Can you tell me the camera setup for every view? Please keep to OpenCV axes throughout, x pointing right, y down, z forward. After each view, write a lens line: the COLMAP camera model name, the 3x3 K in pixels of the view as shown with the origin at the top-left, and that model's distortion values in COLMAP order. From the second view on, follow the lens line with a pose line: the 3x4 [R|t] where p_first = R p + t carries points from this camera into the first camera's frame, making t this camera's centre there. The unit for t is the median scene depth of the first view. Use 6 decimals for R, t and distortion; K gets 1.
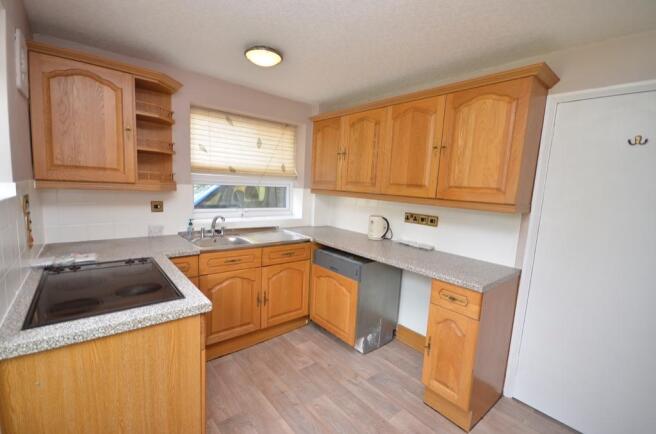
lens RADIAL K [[287.6, 0, 324.8], [0, 287.6, 220.1], [0, 0, 1]] dist [-0.009822, -0.000646]
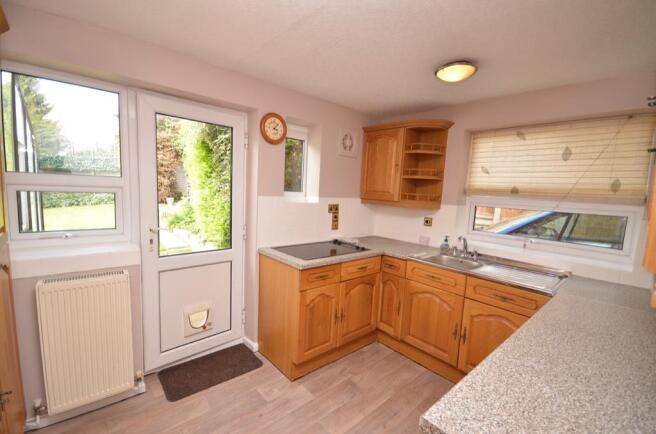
lens RADIAL K [[287.6, 0, 324.8], [0, 287.6, 220.1], [0, 0, 1]] dist [-0.009822, -0.000646]
pose [[0.016155, 0.056764, -0.998257, 0.585069], [-0.177225, 0.982741, 0.053014, -0.036575], [0.984038, 0.176060, 0.025936, 0.475153]]
